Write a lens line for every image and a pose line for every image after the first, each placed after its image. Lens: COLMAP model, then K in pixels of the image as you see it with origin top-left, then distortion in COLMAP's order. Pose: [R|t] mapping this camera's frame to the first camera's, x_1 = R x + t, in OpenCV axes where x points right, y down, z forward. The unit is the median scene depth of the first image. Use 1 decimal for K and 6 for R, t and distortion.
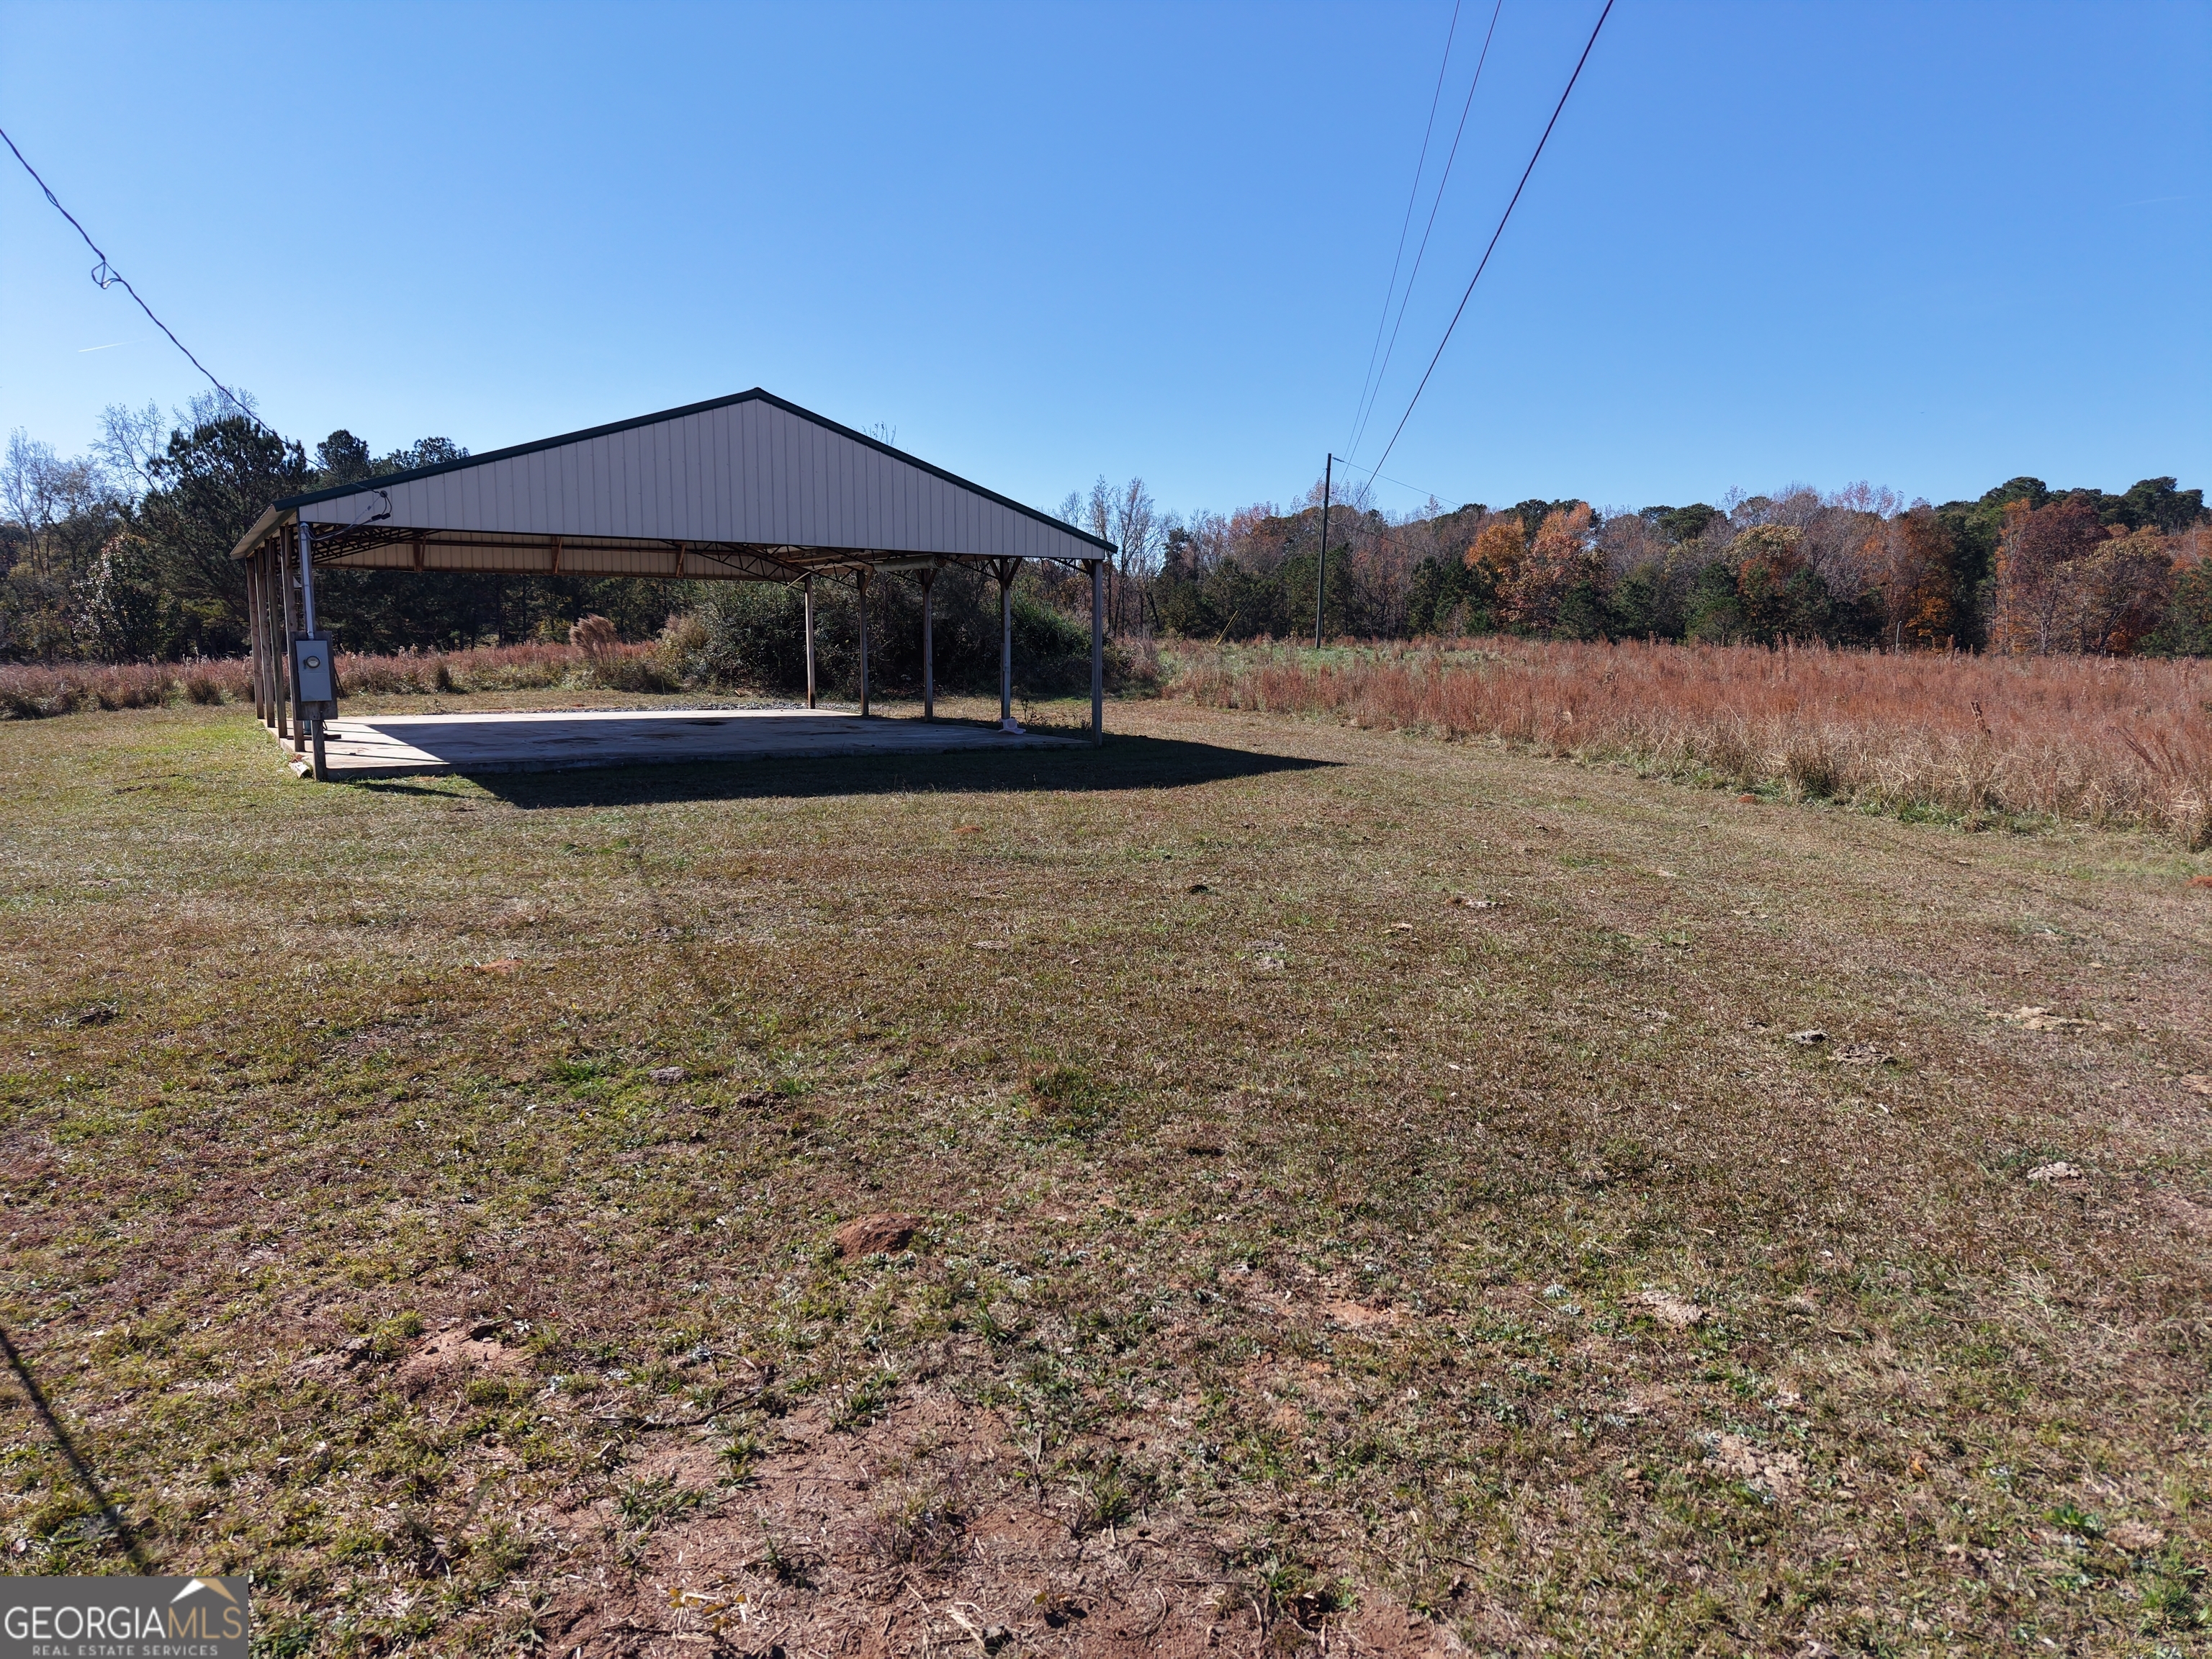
lens RADIAL K [[1538.0, 0, 1106.0], [0, 1538.0, 829.5], [0, 0, 1]] dist [0.023512, -0.028697]
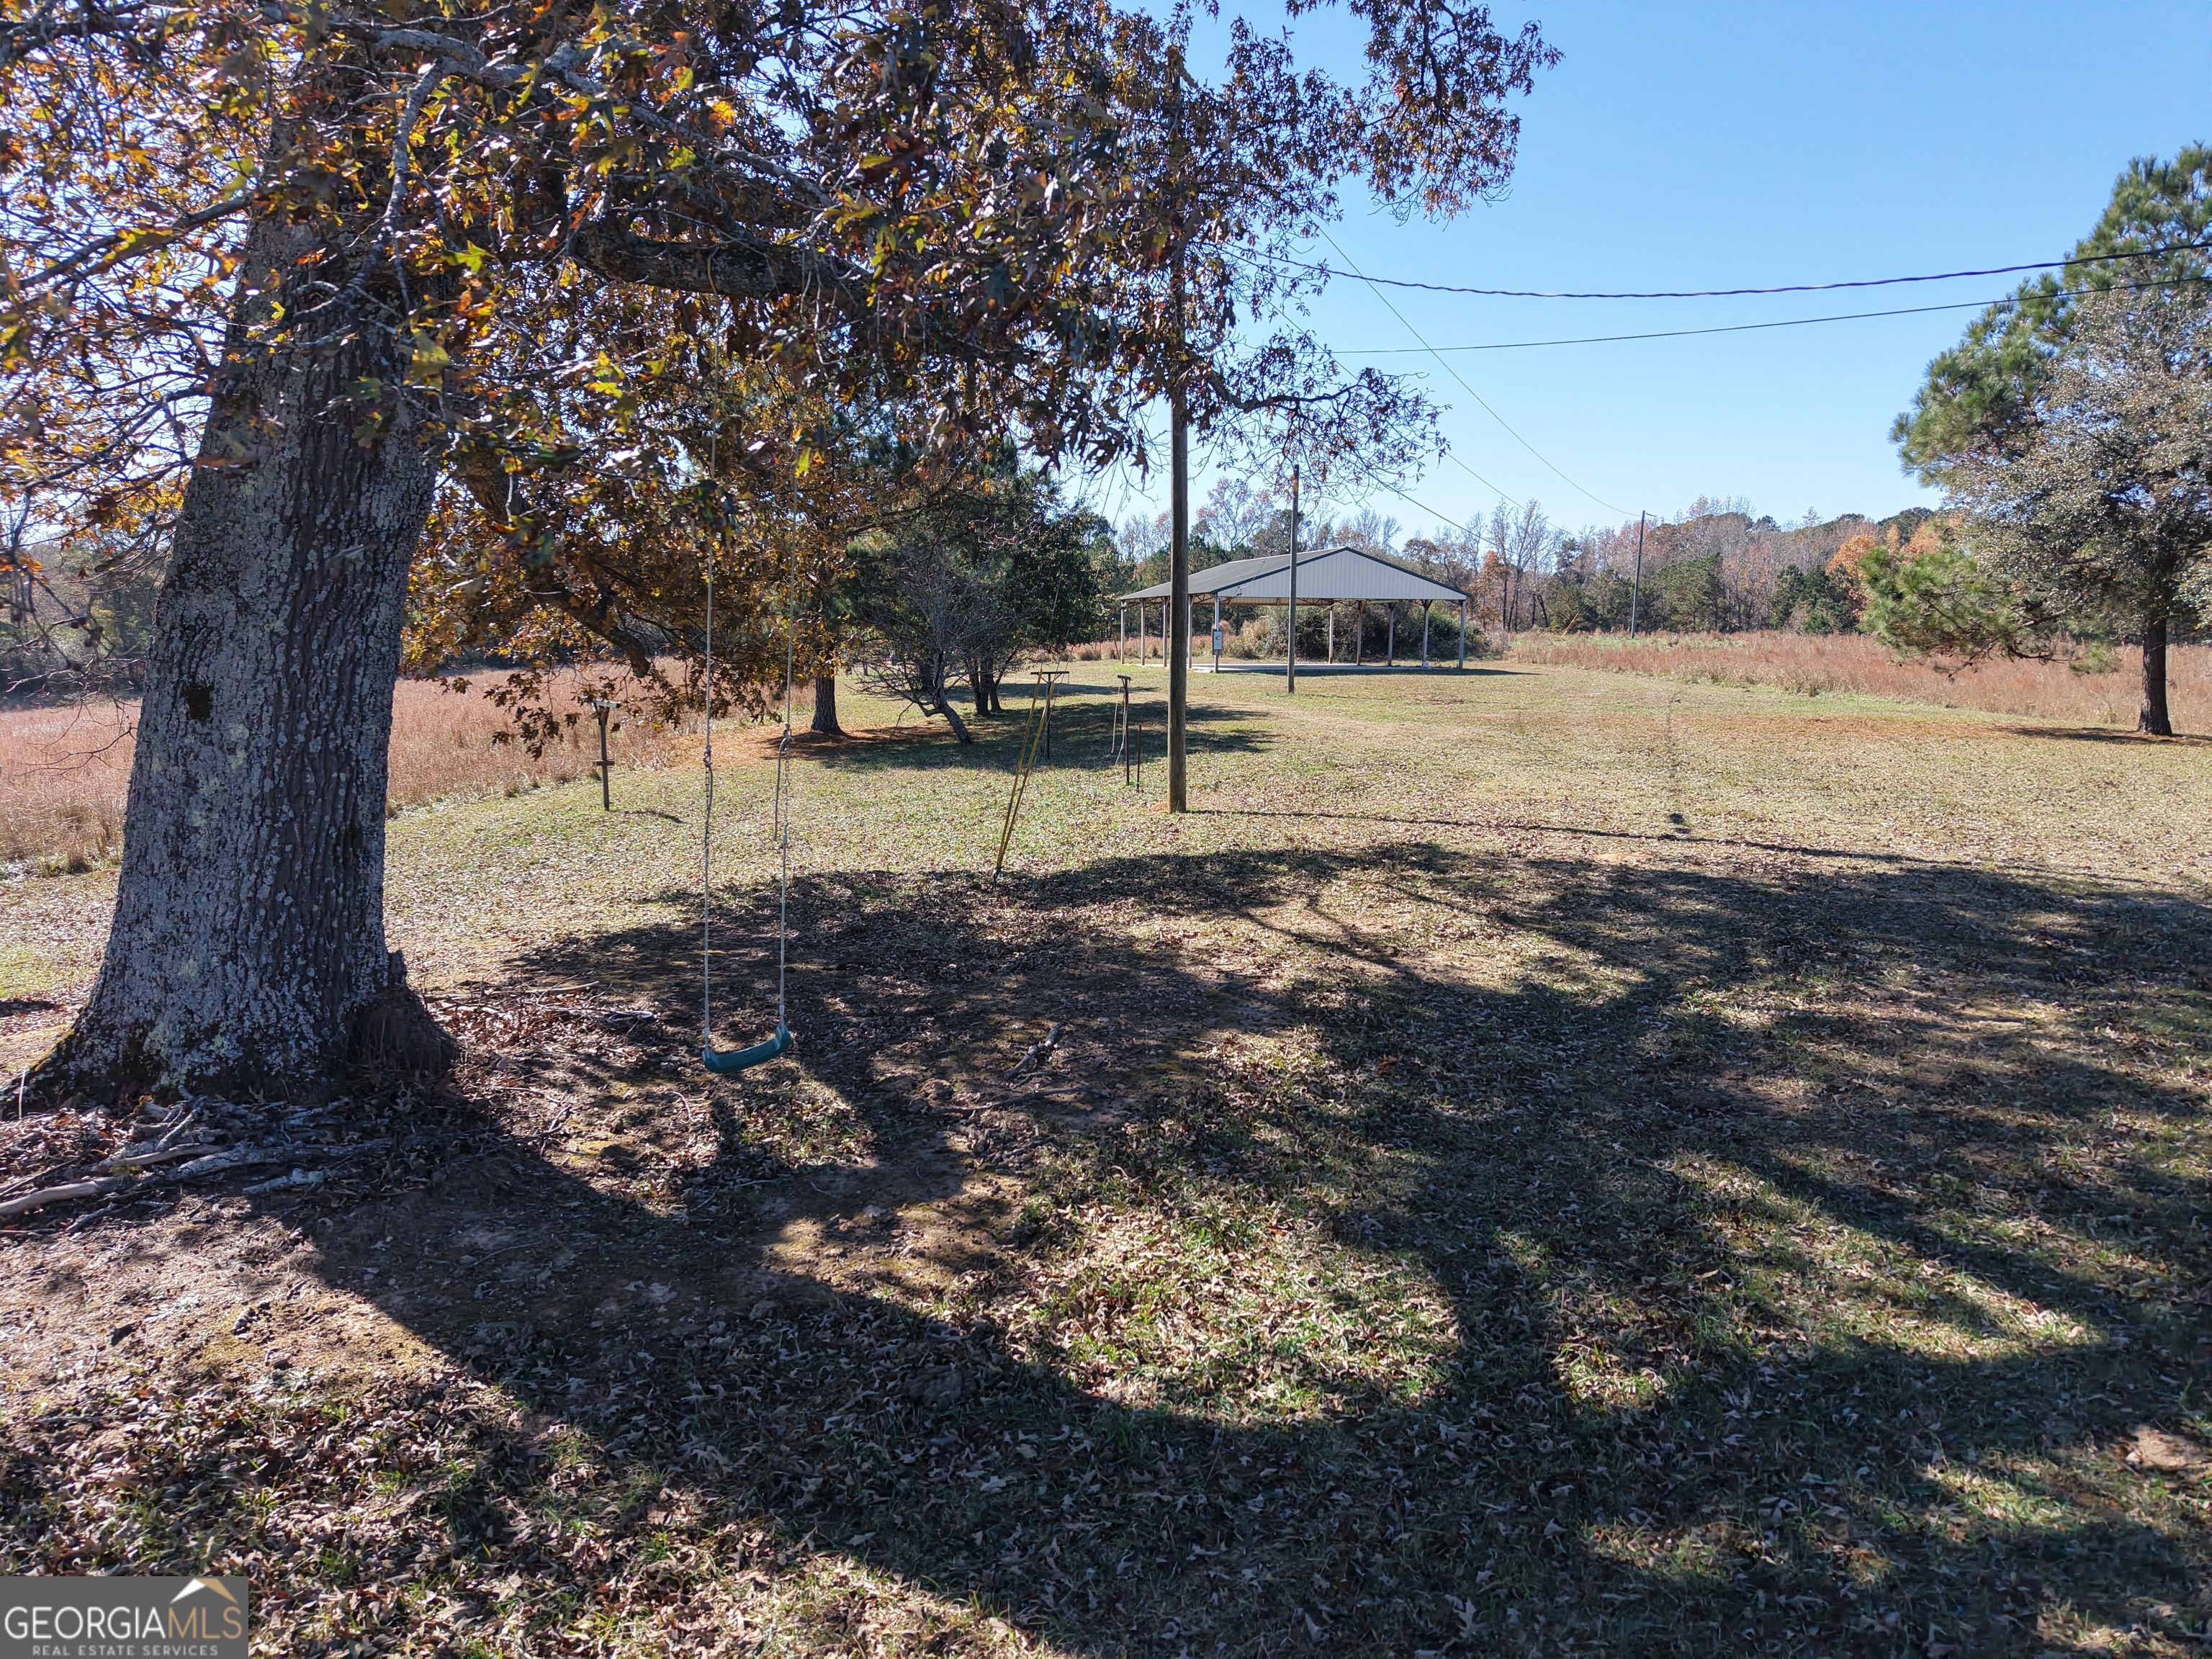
lens RADIAL K [[1538.0, 0, 1106.0], [0, 1538.0, 829.5], [0, 0, 1]] dist [0.023512, -0.028697]
pose [[0.966680, 0.039210, -0.252967, 0.012044], [-0.037958, 0.999231, 0.009827, 0.029600], [0.253157, 0.000102, 0.967425, -0.245263]]
